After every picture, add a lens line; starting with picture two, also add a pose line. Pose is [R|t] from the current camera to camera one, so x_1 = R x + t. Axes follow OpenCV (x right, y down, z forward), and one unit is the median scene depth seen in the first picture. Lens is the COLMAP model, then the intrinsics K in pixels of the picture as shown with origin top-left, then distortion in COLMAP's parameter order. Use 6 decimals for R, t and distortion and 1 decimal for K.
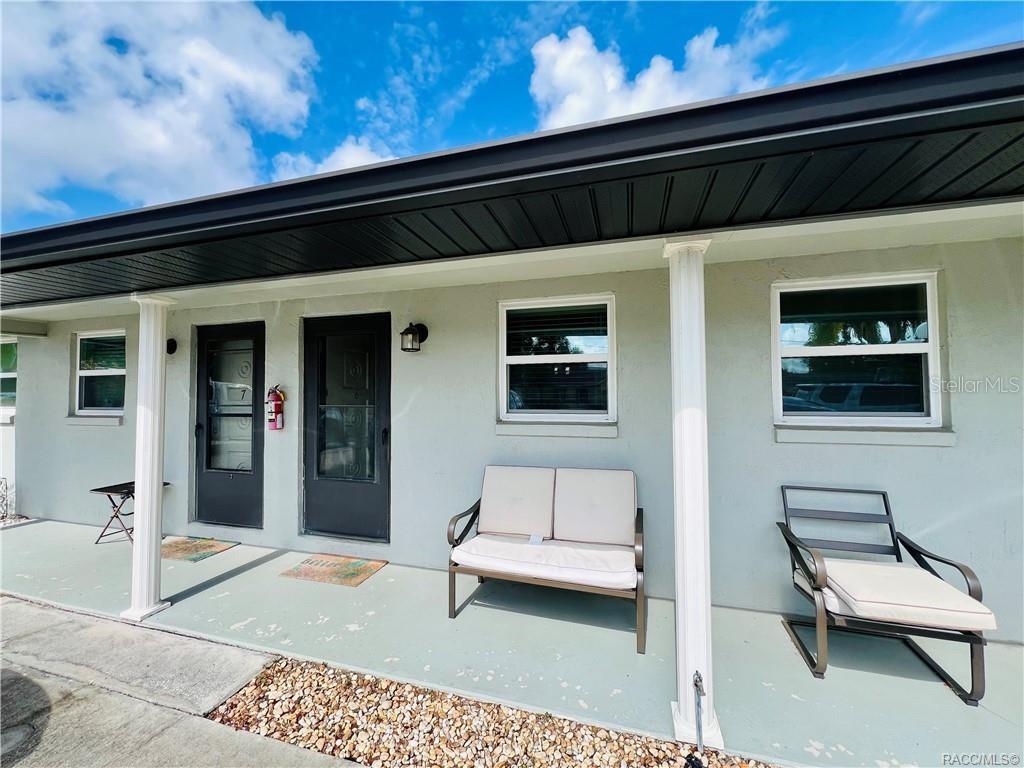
lens RADIAL K [[409.5, 0, 503.9], [0, 409.5, 380.6], [0, 0, 1]] dist [-0.002678, 0.000963]
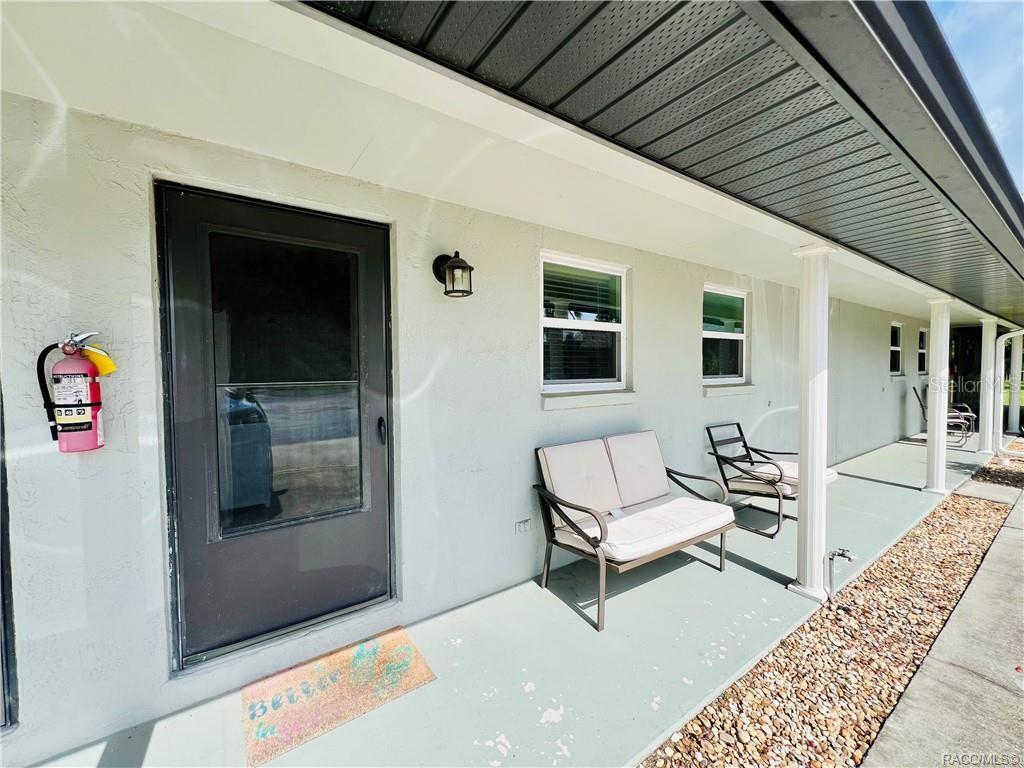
lens RADIAL K [[409.5, 0, 506.6], [0, 409.5, 384.6], [0, 0, 1]] dist [-0.002678, 0.000963]
pose [[0.629402, -0.028395, 0.776561, -0.733070], [-0.013038, 0.998806, 0.047089, 0.042100], [-0.776970, -0.039763, 0.628280, 0.545640]]
